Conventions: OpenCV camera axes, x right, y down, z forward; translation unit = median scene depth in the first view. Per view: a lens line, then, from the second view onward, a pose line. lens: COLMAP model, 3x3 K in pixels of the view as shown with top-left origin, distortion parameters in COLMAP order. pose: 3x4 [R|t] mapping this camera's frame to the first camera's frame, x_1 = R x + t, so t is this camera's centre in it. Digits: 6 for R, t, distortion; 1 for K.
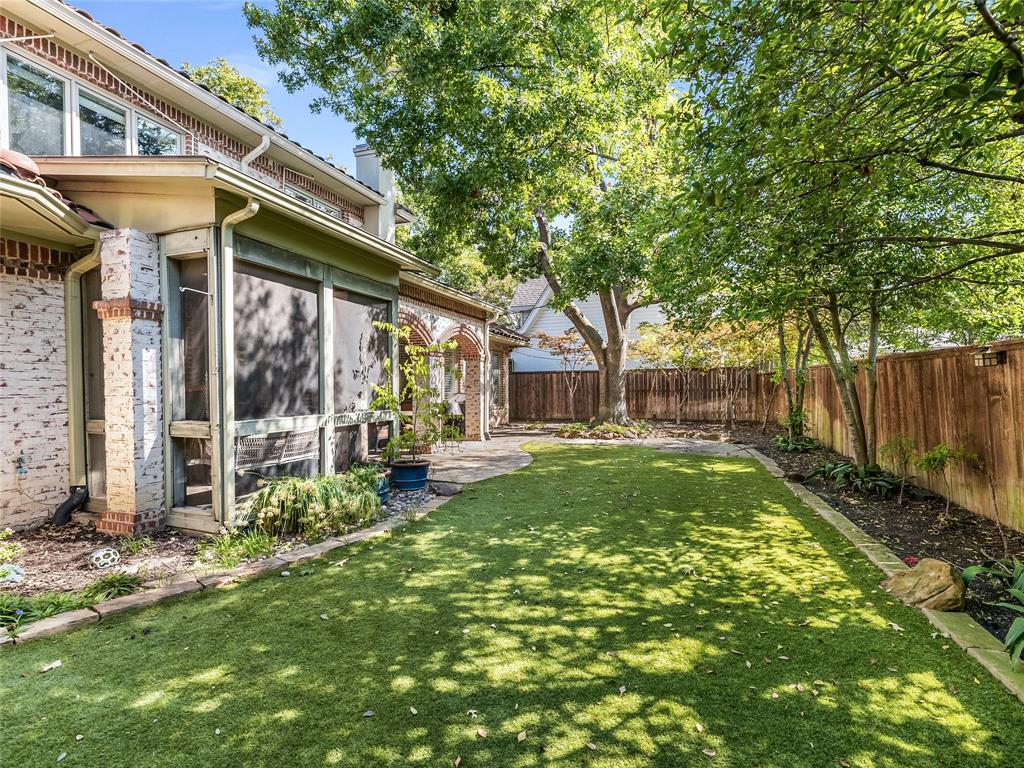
lens RADIAL K [[488.3, 0, 518.1], [0, 488.3, 401.4], [0, 0, 1]] dist [0.003772, 0.000552]
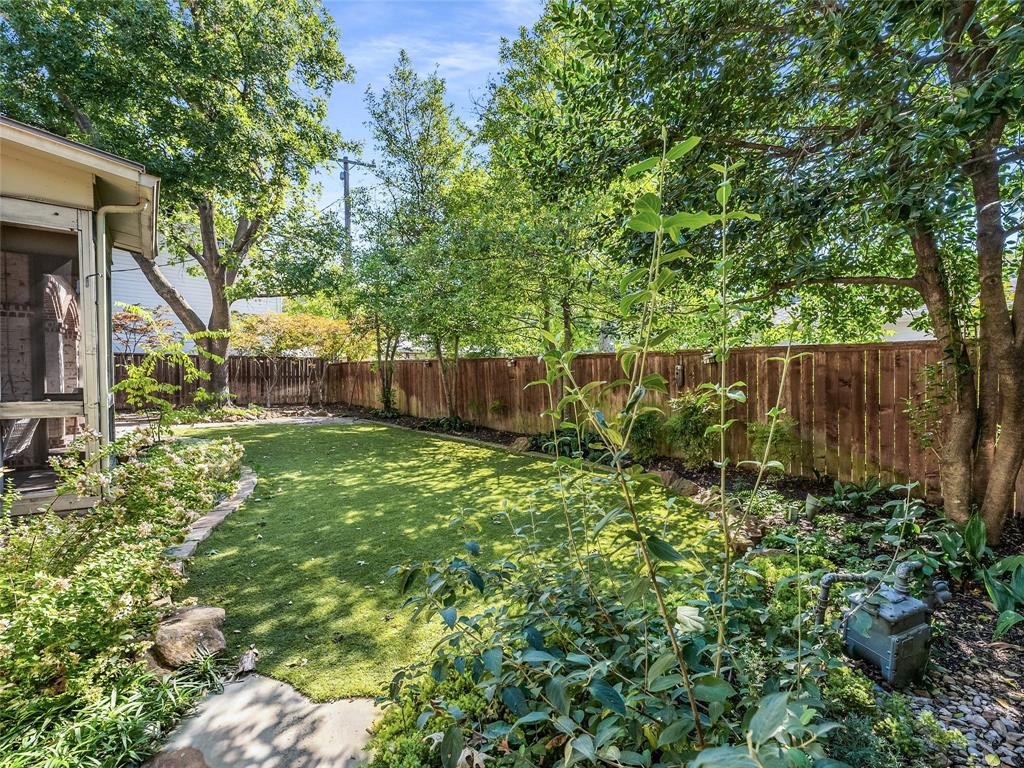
lens RADIAL K [[488.3, 0, 518.1], [0, 488.3, 401.4], [0, 0, 1]] dist [0.003772, 0.000552]
pose [[0.554741, -0.029633, 0.831495, -0.446070], [0.012049, 0.999547, 0.027583, 0.014638], [-0.831936, -0.005282, 0.554846, -0.155956]]
